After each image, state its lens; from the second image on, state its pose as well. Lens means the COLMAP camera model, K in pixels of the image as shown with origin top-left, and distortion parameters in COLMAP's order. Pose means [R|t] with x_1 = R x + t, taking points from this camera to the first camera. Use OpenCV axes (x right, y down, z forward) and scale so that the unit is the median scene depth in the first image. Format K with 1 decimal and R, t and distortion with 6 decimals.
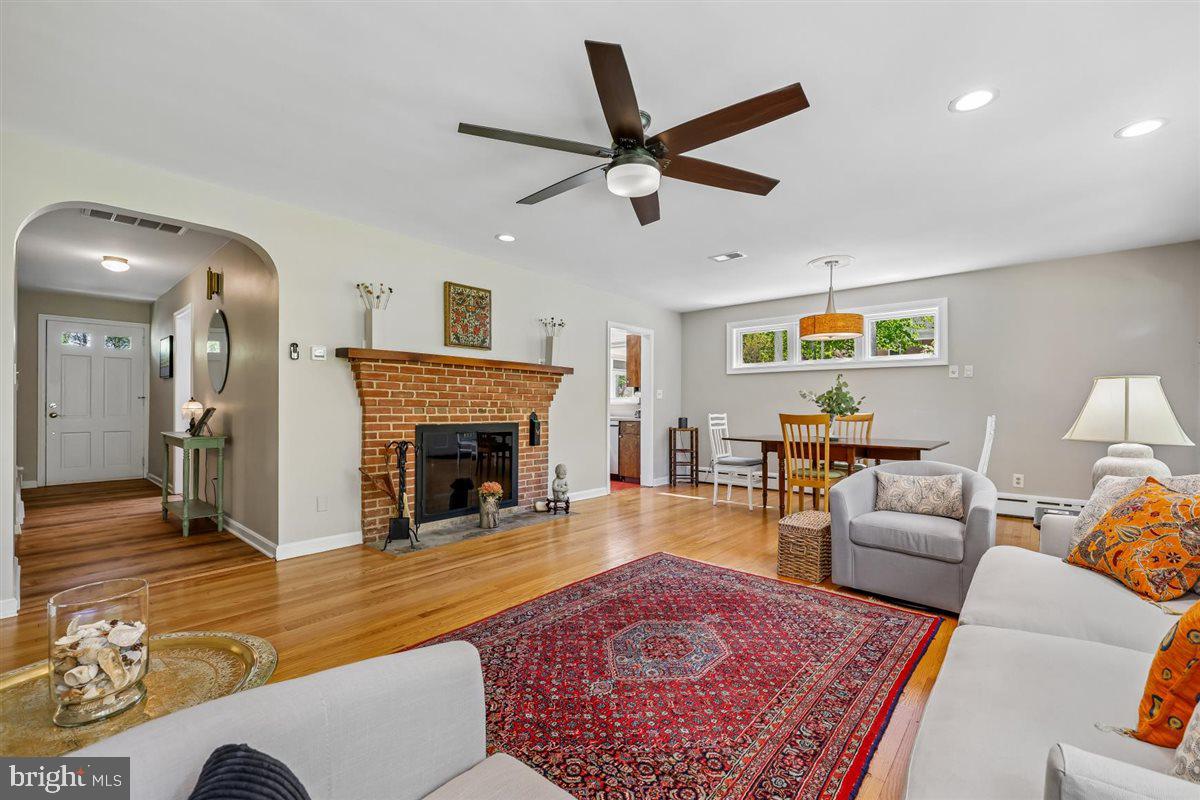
lens RADIAL K [[502.0, 0, 604.0], [0, 502.0, 407.2], [0, 0, 1]] dist [0.002064, -0.000178]
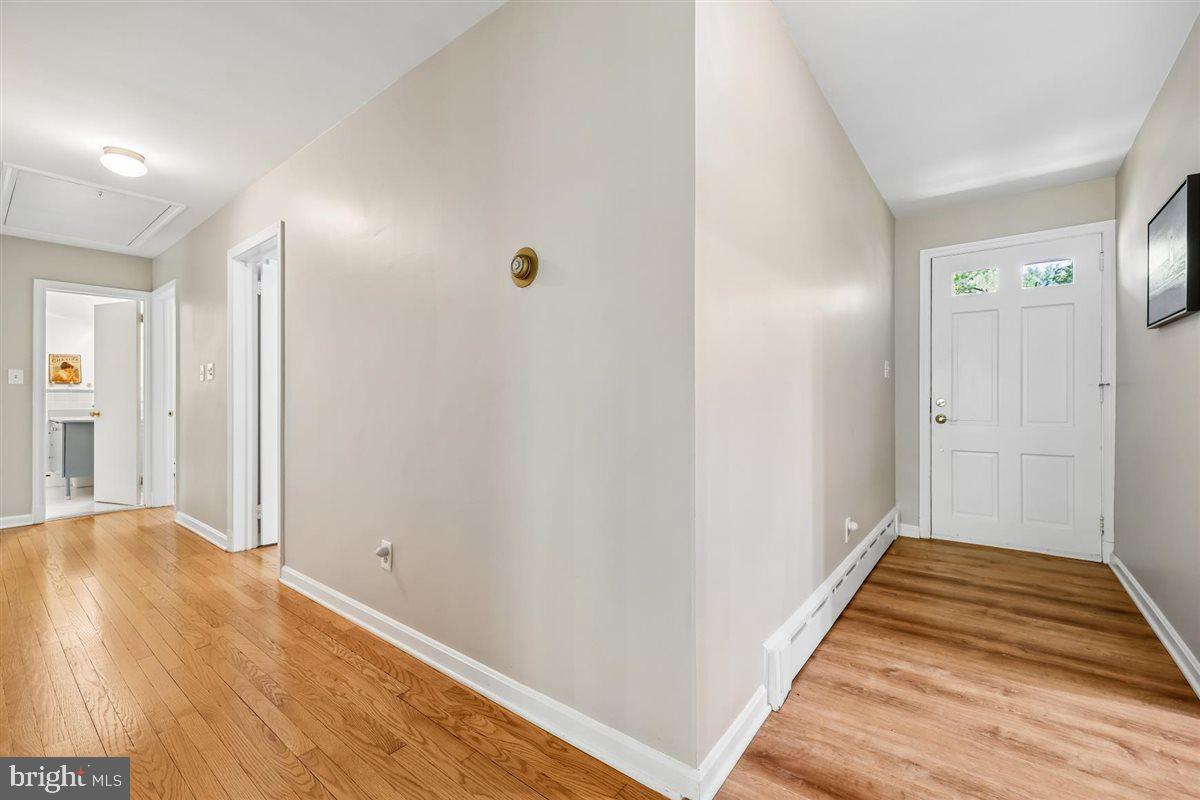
lens RADIAL K [[502.0, 0, 599.3], [0, 502.0, 402.1], [0, 0, 1]] dist [0.002064, -0.000178]
pose [[0.042356, -0.002782, -0.999099, -0.723035], [0.001533, 0.999995, -0.002719, -0.003333], [0.999101, -0.001416, 0.042360, 0.790764]]
